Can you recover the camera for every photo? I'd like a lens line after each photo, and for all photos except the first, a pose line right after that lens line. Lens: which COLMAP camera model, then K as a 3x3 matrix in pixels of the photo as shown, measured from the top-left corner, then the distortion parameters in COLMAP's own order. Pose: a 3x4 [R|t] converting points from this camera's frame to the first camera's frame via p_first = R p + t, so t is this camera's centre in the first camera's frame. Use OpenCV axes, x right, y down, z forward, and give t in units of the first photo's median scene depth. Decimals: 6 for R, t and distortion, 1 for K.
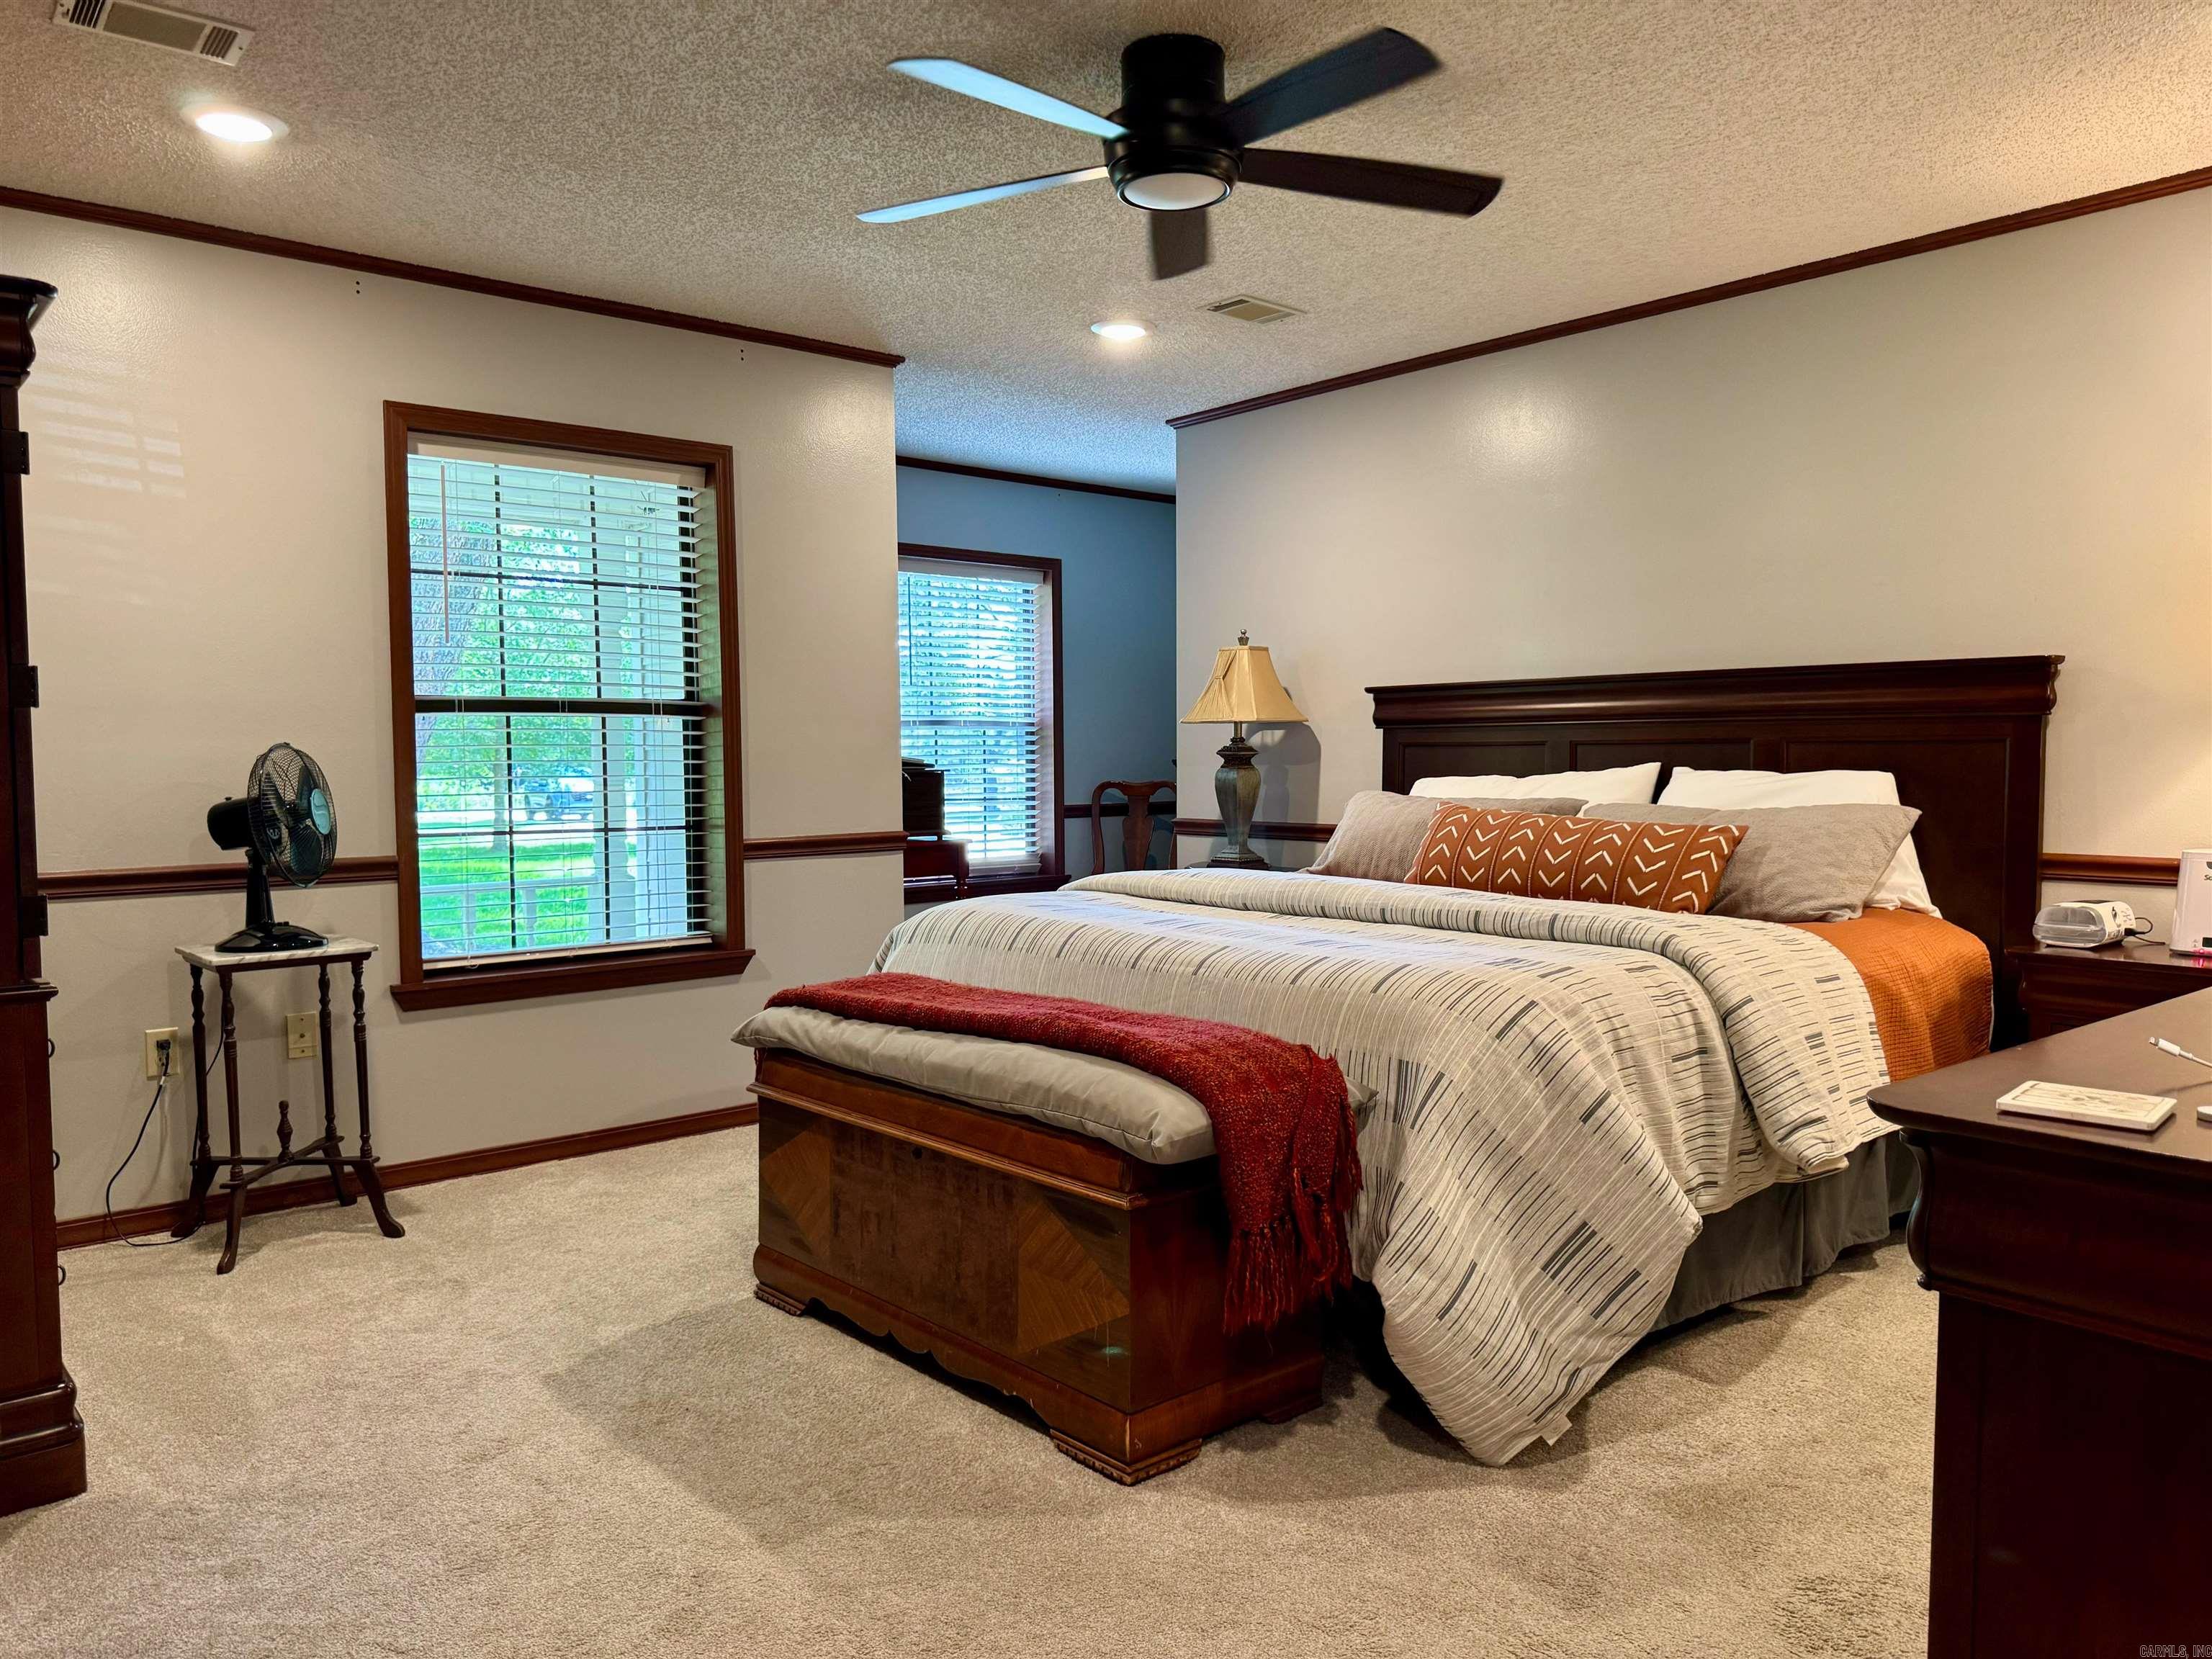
lens RADIAL K [[1550.1, 0, 1106.0], [0, 1550.1, 829.5], [0, 0, 1]] dist [0.103427, -0.207082]
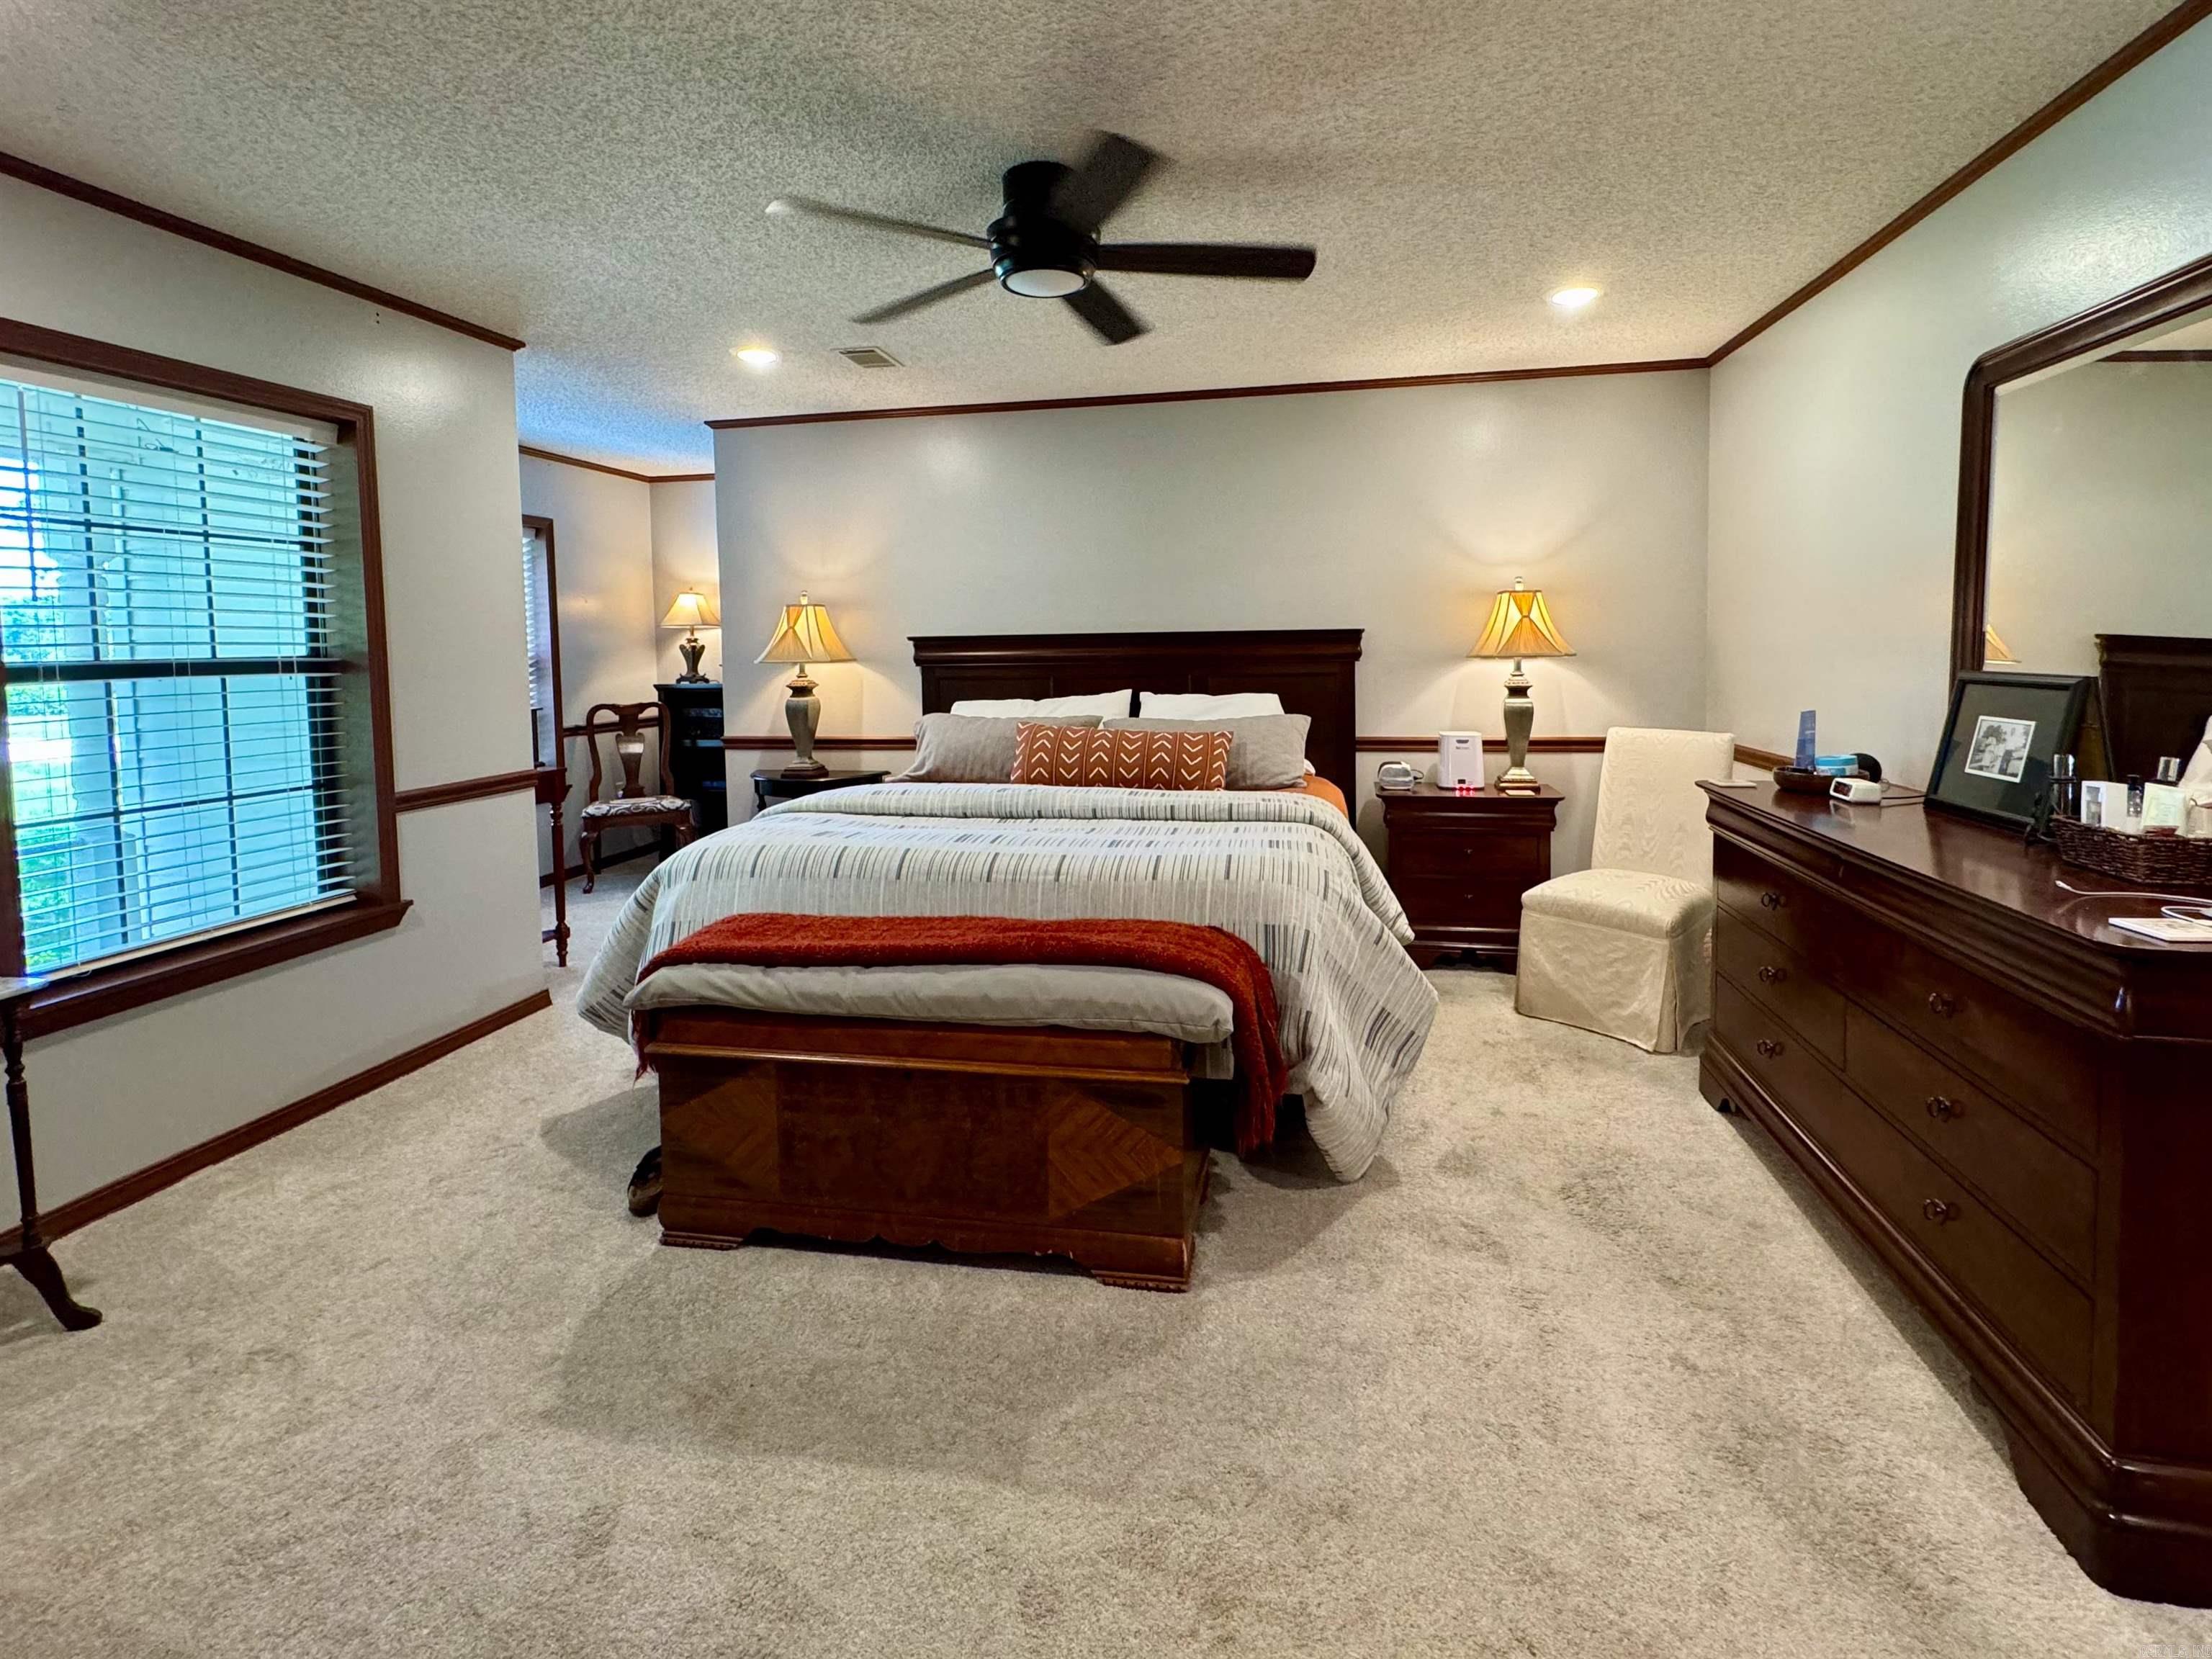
lens RADIAL K [[1022.6, 0, 1112.2], [0, 1022.6, 708.3], [0, 0, 1]] dist [-0.000572, -0.000293]
pose [[0.786219, -0.047542, 0.616116, -0.352076], [0.043548, 0.998820, 0.021502, -0.055524], [-0.616411, 0.009925, 0.787362, 0.244538]]
